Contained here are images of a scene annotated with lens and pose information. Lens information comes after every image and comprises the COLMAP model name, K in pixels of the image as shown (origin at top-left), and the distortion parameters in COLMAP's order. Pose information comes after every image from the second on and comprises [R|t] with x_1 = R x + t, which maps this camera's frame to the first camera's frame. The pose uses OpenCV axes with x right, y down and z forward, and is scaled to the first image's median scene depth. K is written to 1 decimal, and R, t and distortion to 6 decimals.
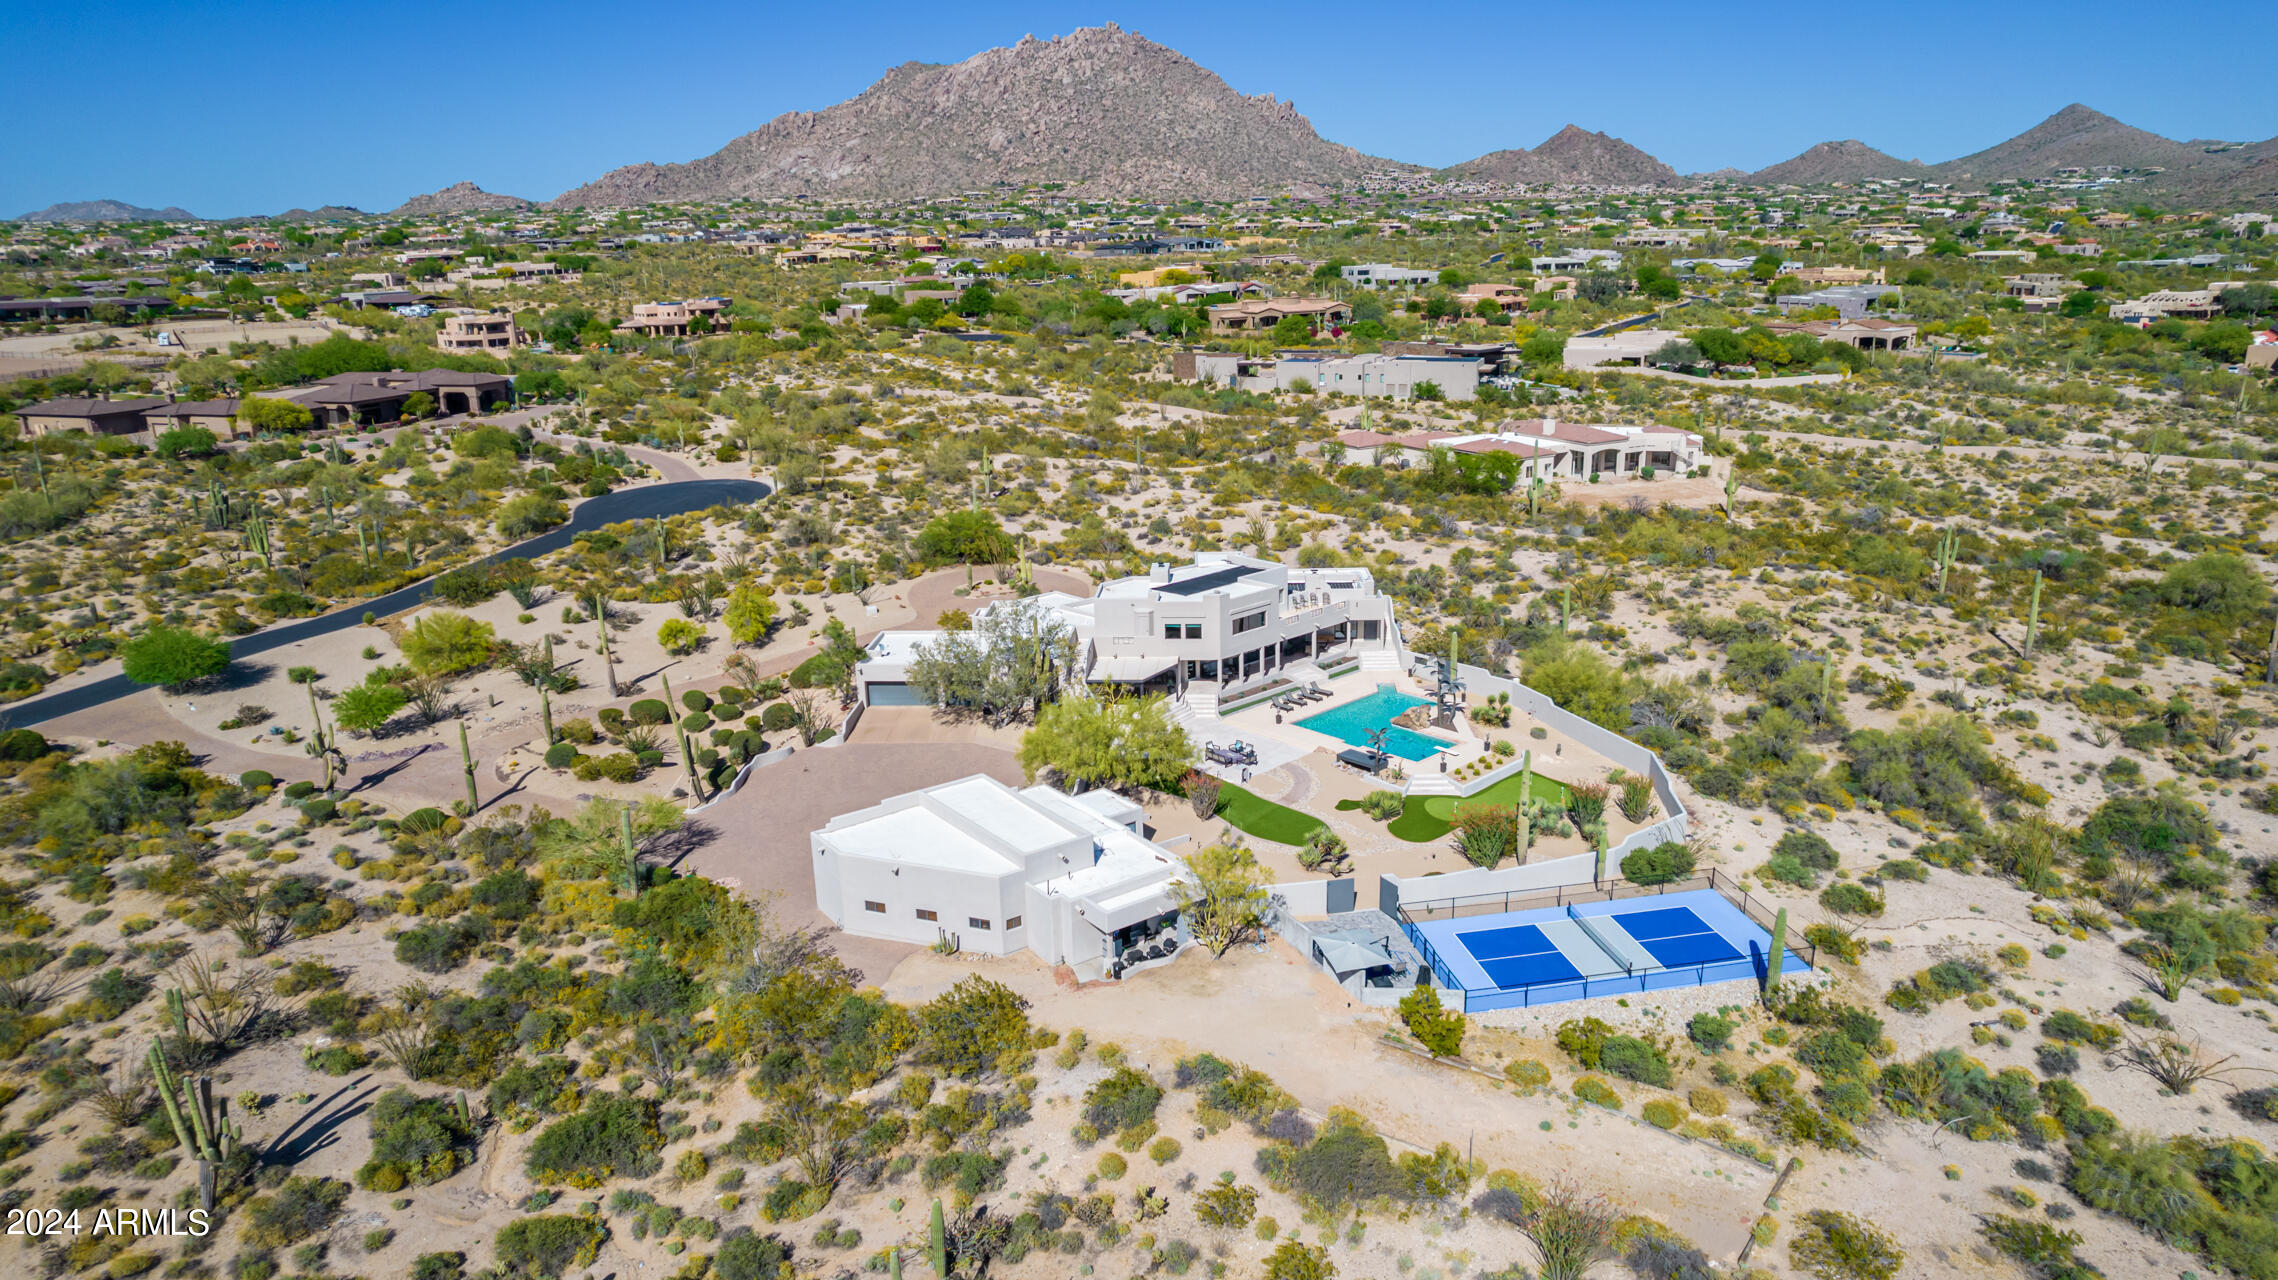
lens RADIAL K [[1470.9, 0, 1143.4], [0, 1470.9, 630.0], [0, 0, 1]] dist [-0.083357, 0.080250]
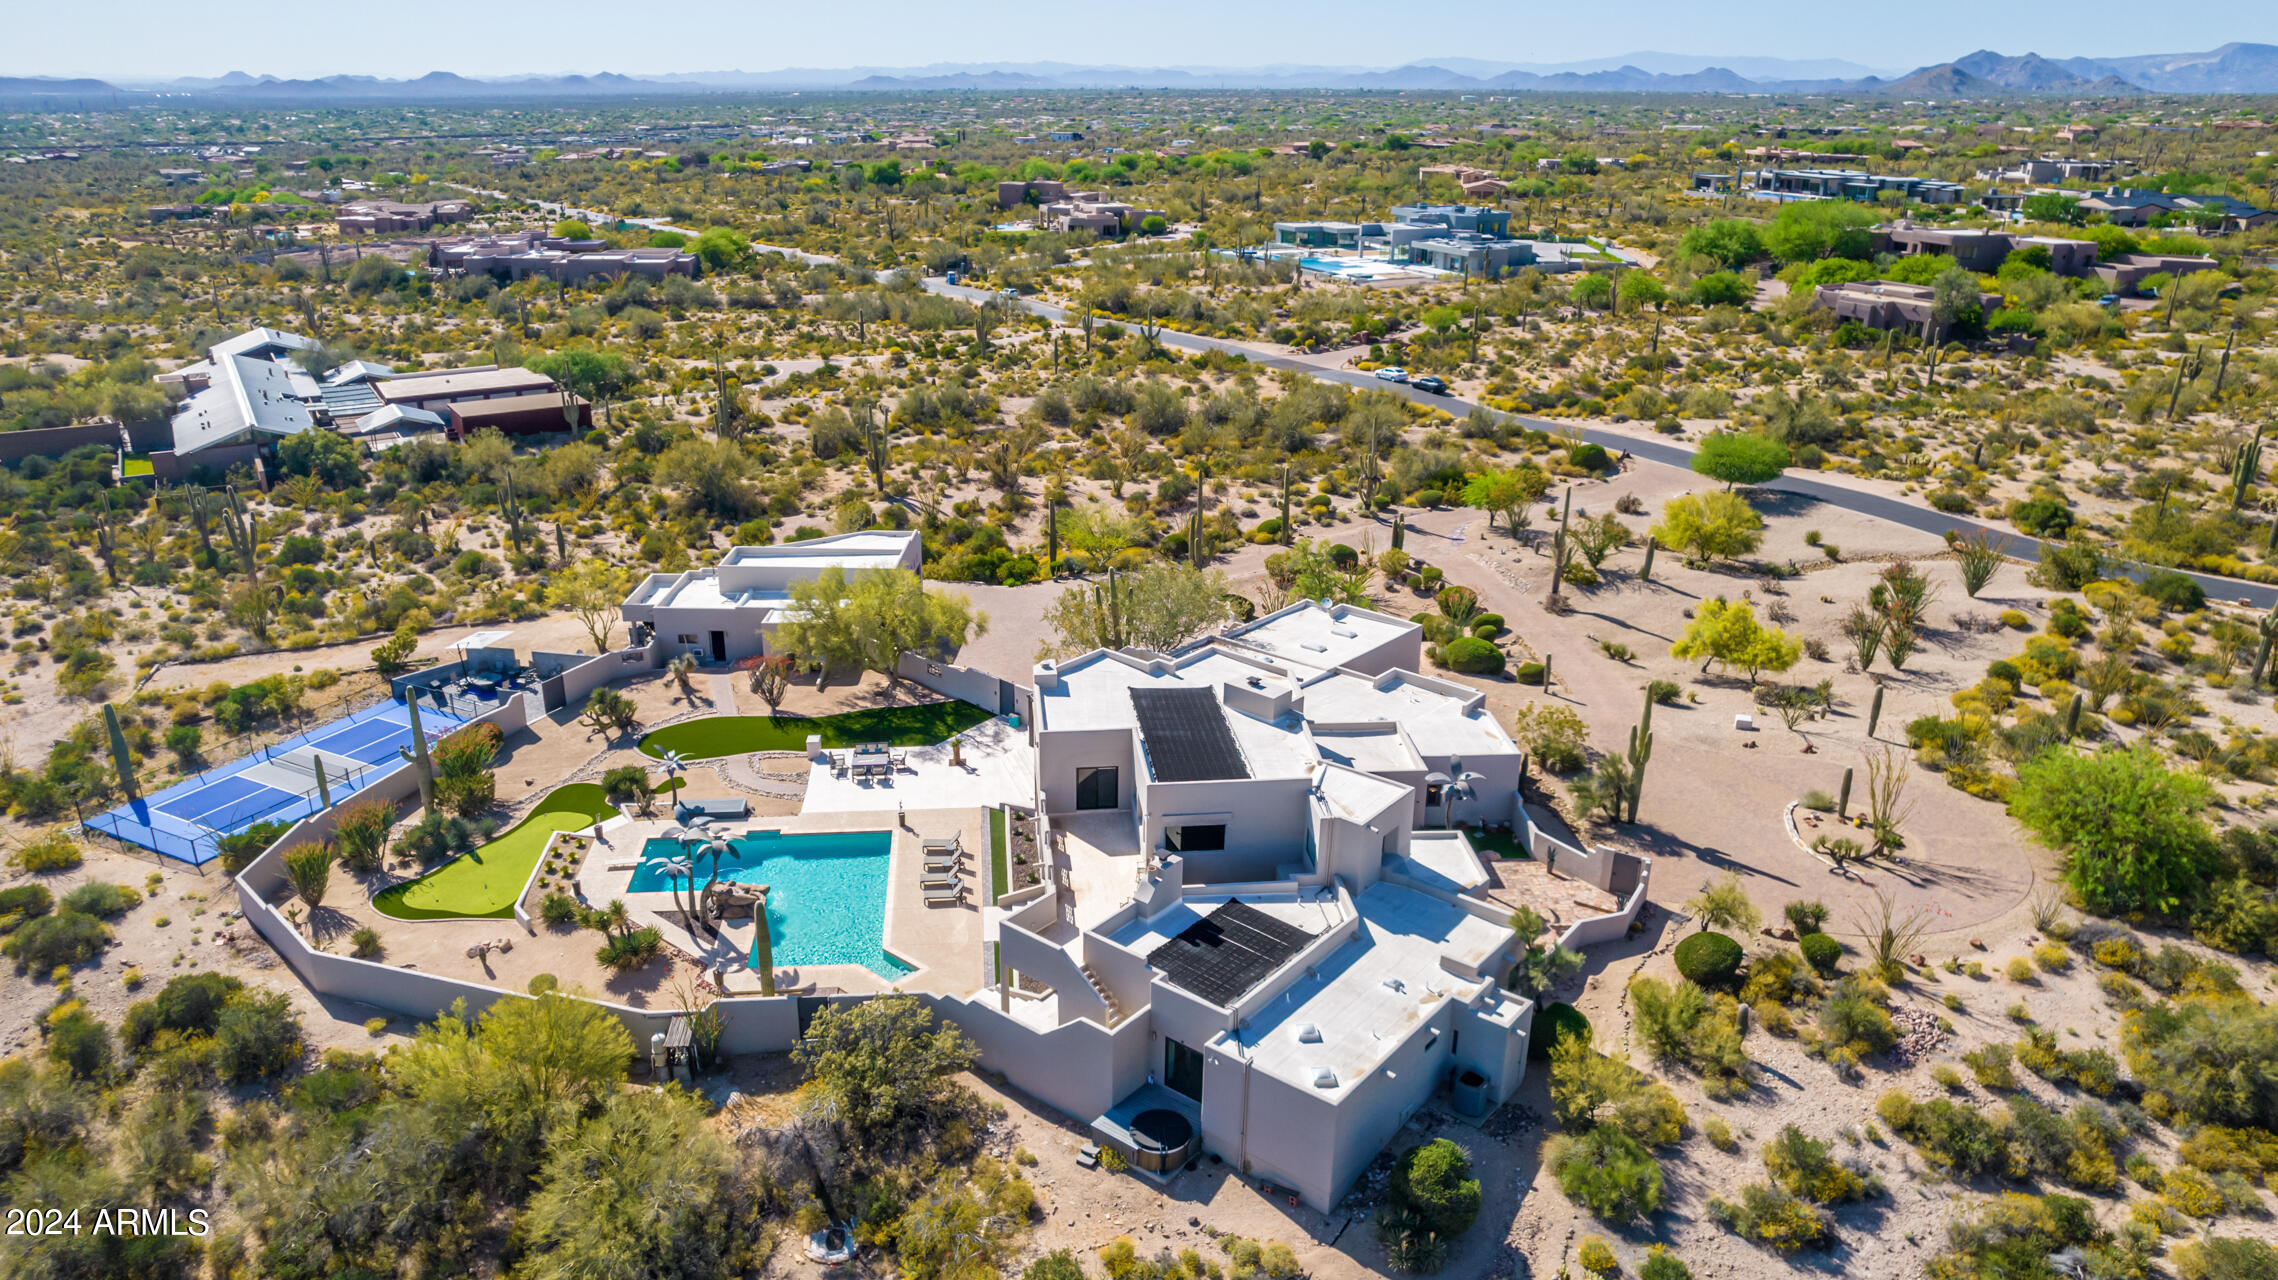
lens RADIAL K [[1512.9, 0, 1139.0], [0, 1512.9, 640.0], [0, 0, 1]] dist [-0.071806, 0.060502]
pose [[-0.599910, 0.299938, -0.741718, 0.506772], [-0.212553, 0.834005, 0.509173, -0.375537], [0.771317, 0.463112, -0.436575, 1.330371]]
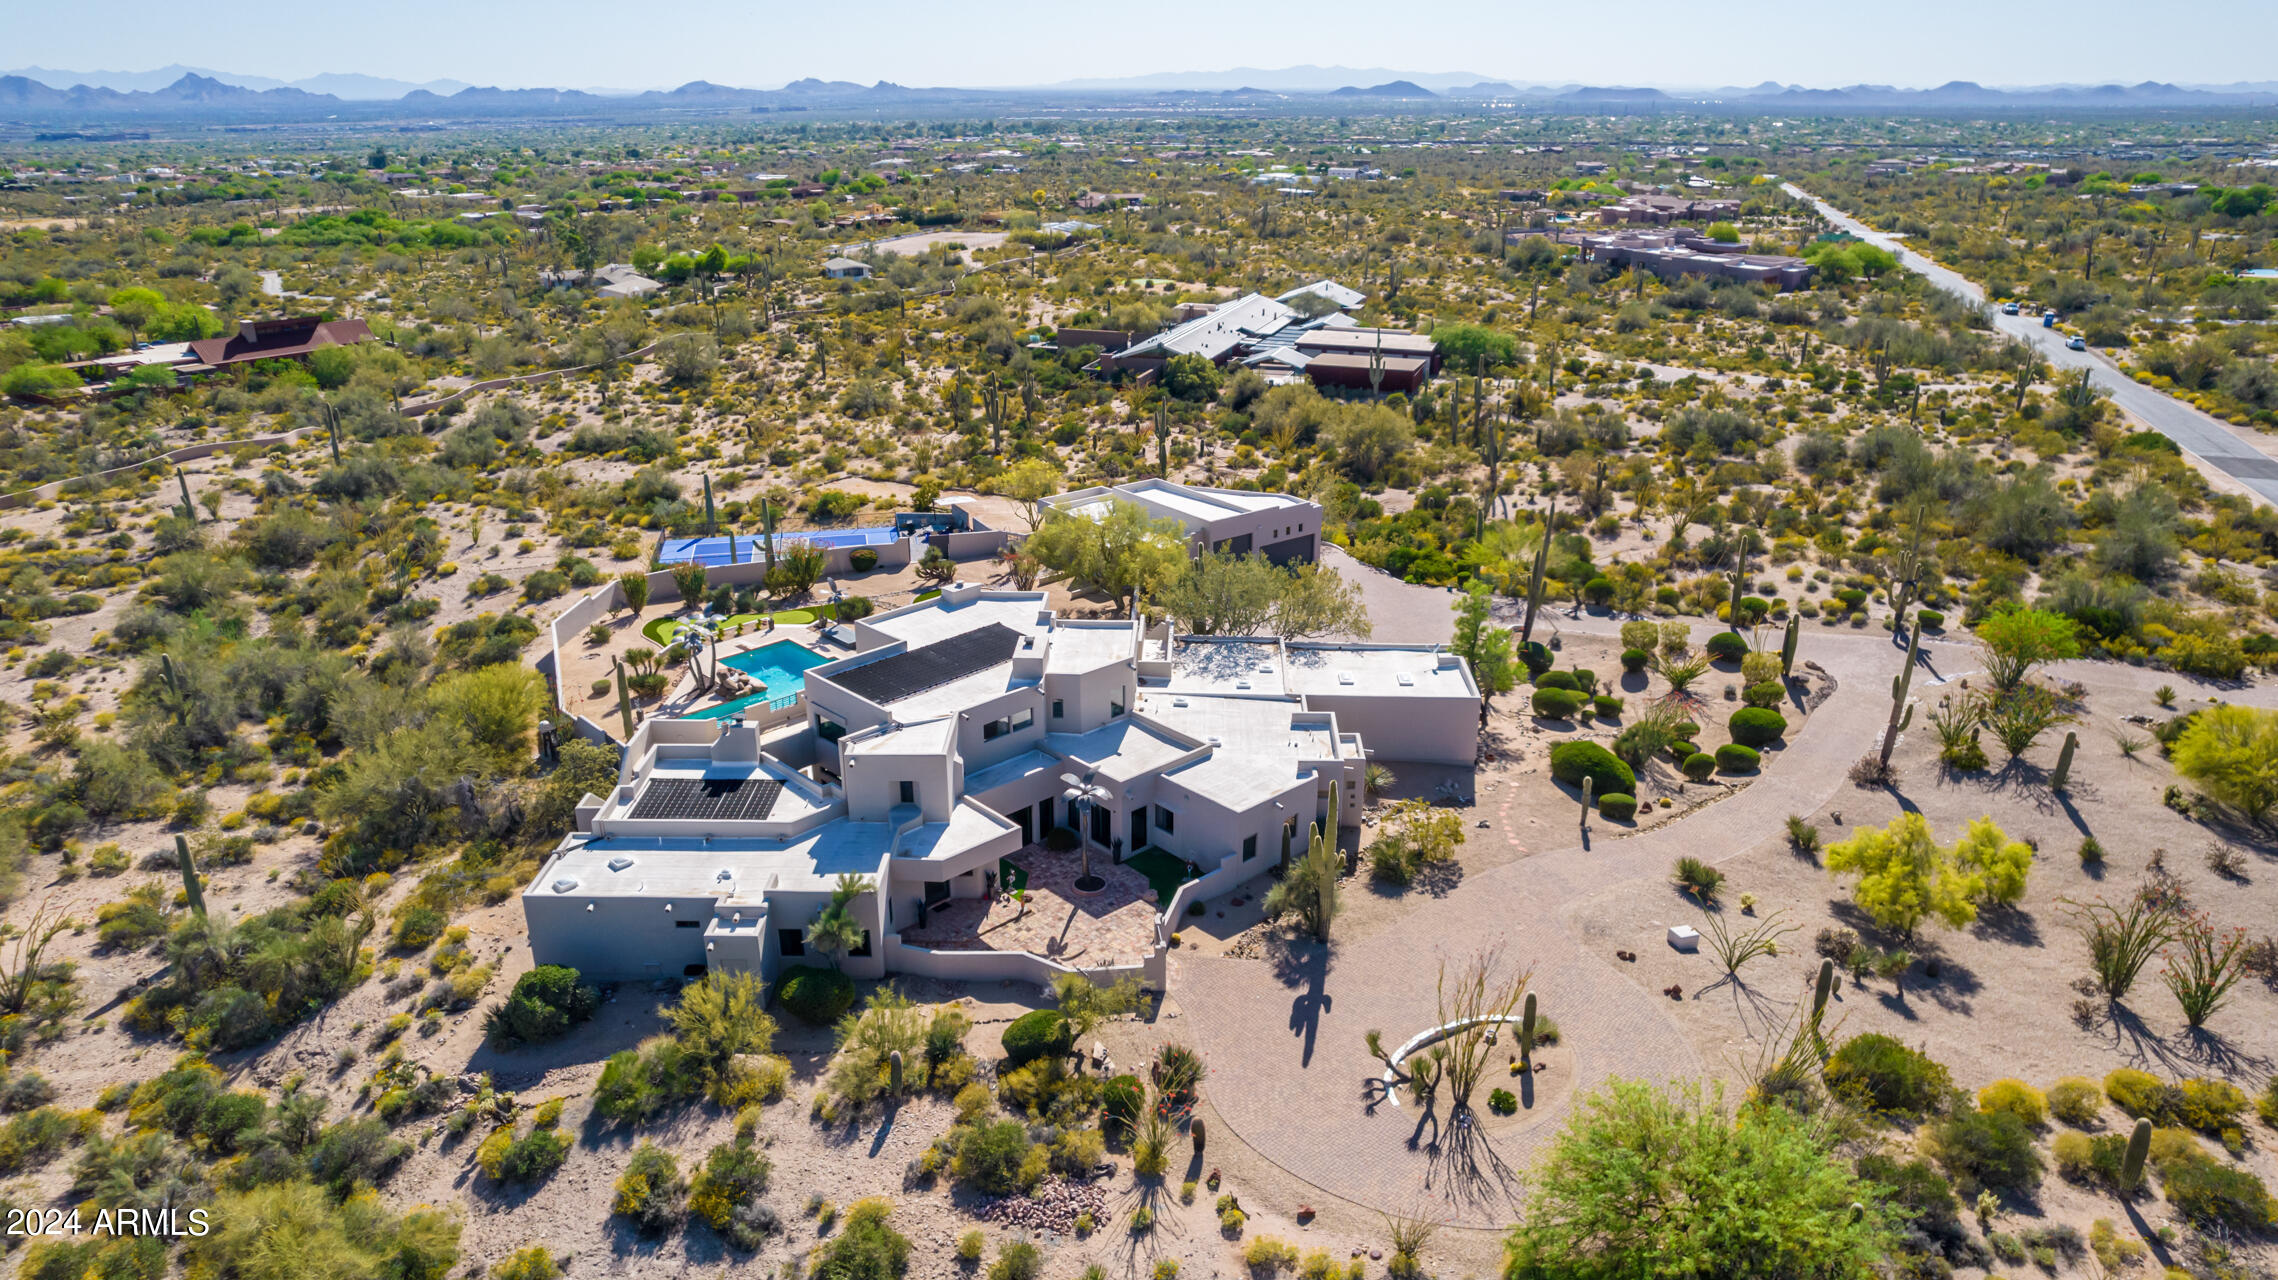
lens RADIAL K [[1470.9, 0, 1143.4], [0, 1470.9, 630.0], [0, 0, 1]] dist [-0.083357, 0.080250]
pose [[-0.999269, 0.034365, -0.016773, -0.025432], [0.017619, 0.803056, 0.595643, -0.435702], [0.033939, 0.594912, -0.803074, 1.614838]]
